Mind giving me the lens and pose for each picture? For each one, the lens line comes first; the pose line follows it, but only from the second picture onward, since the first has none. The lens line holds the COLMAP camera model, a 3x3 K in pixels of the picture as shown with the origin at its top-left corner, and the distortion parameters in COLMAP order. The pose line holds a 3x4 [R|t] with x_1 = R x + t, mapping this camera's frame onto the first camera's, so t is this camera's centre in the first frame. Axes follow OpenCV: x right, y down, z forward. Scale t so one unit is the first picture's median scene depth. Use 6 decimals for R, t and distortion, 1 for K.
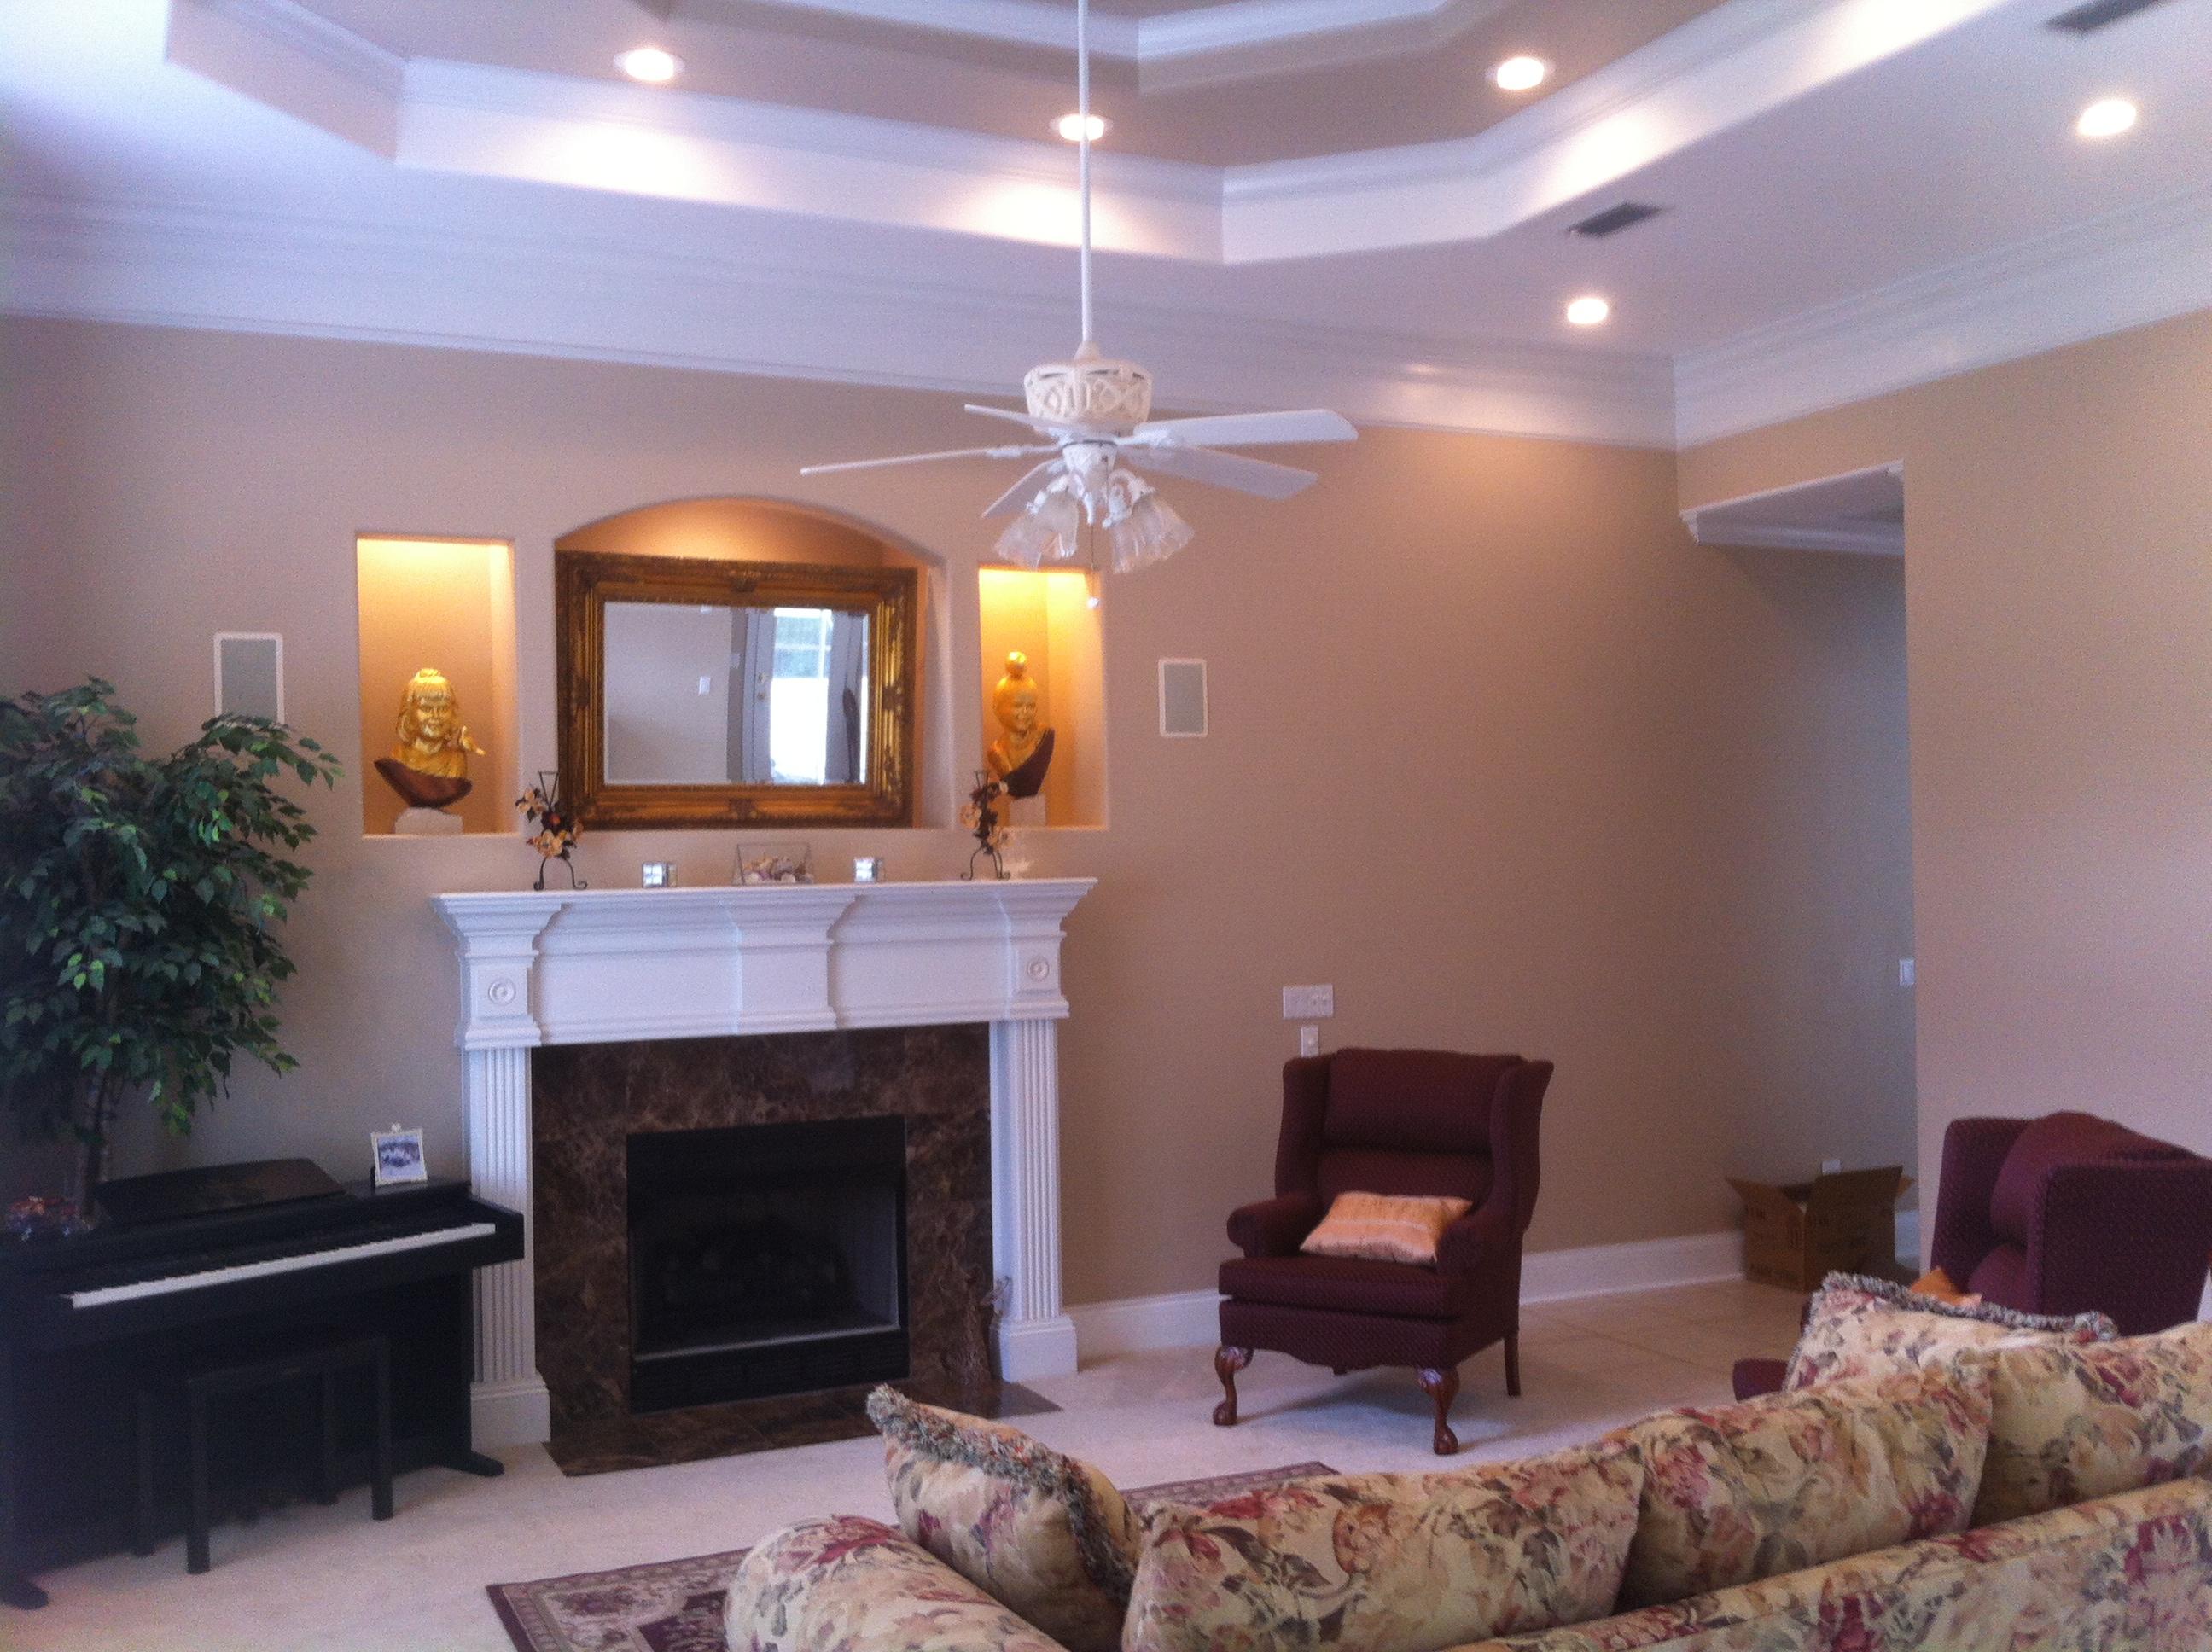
lens RADIAL K [[2229.0, 0, 1132.1], [0, 2229.0, 869.8], [0, 0, 1]] dist [0.130834, -0.558802]
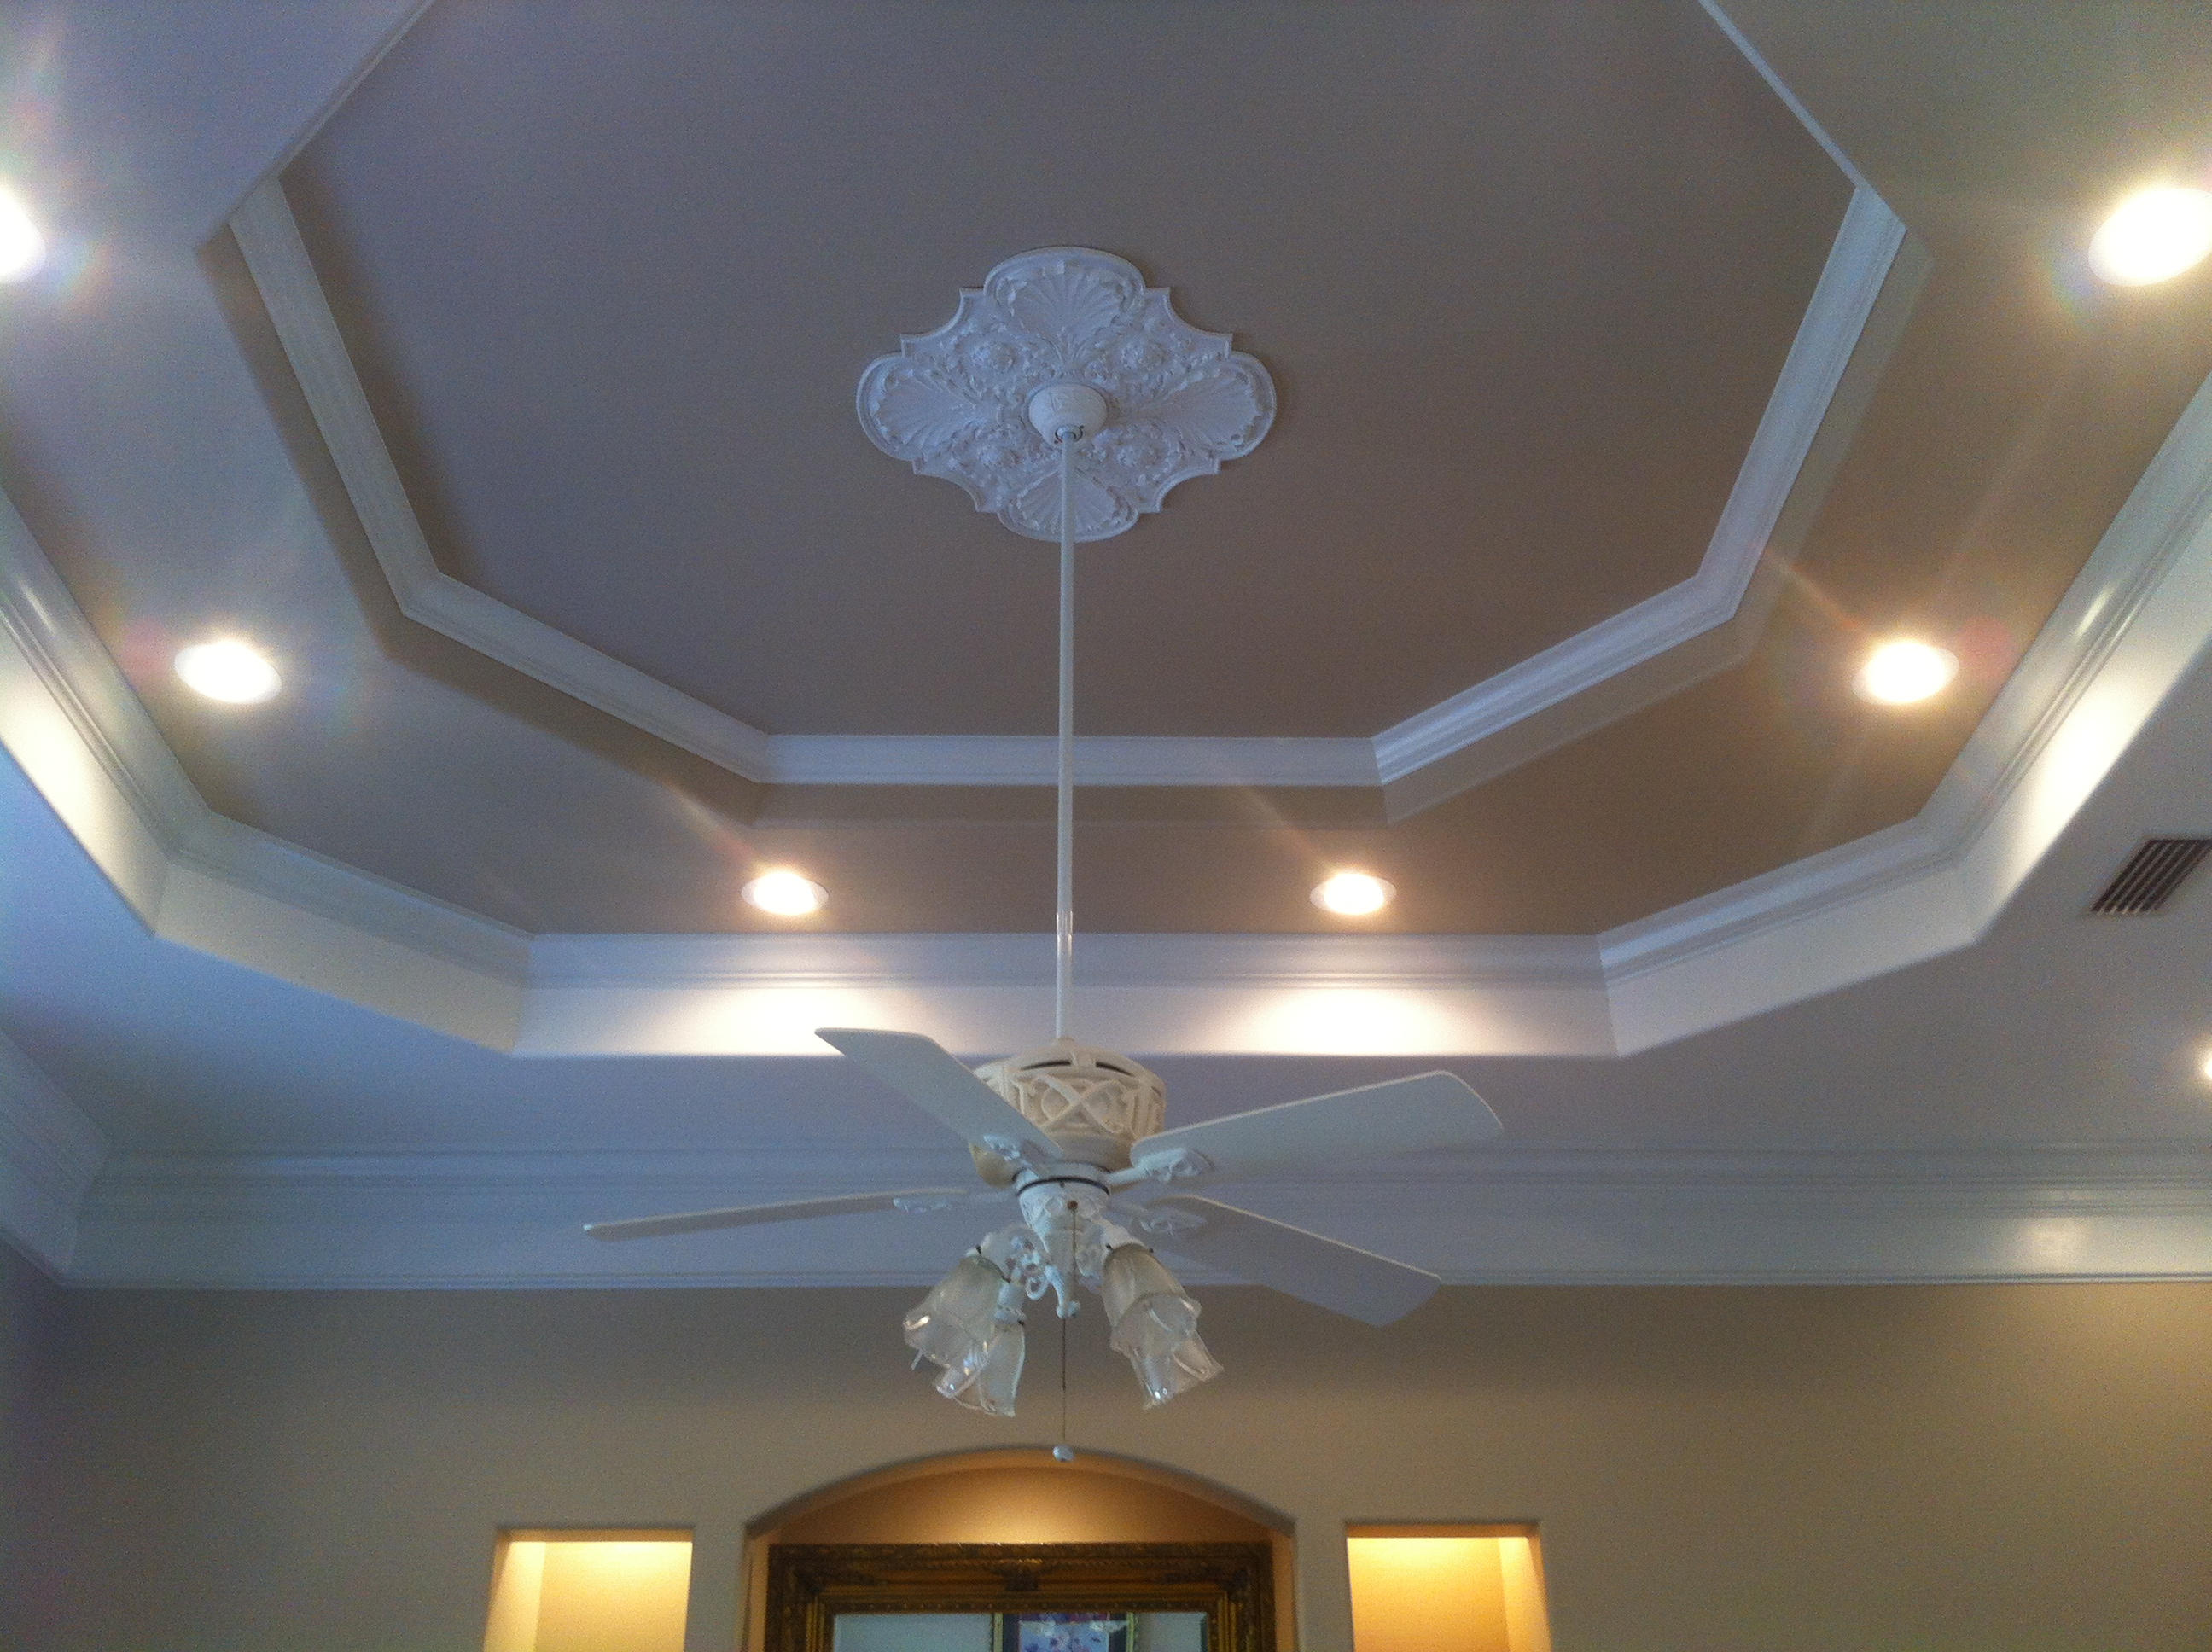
lens RADIAL K [[2236.0, 0, 1101.7], [0, 2236.0, 792.1], [0, 0, 1]] dist [-0.001371, -0.190085]
pose [[0.909667, -0.203437, -0.362105, 0.166441], [-0.008243, 0.862815, -0.505453, 0.016929], [0.415257, 0.462779, 0.783197, 0.341746]]
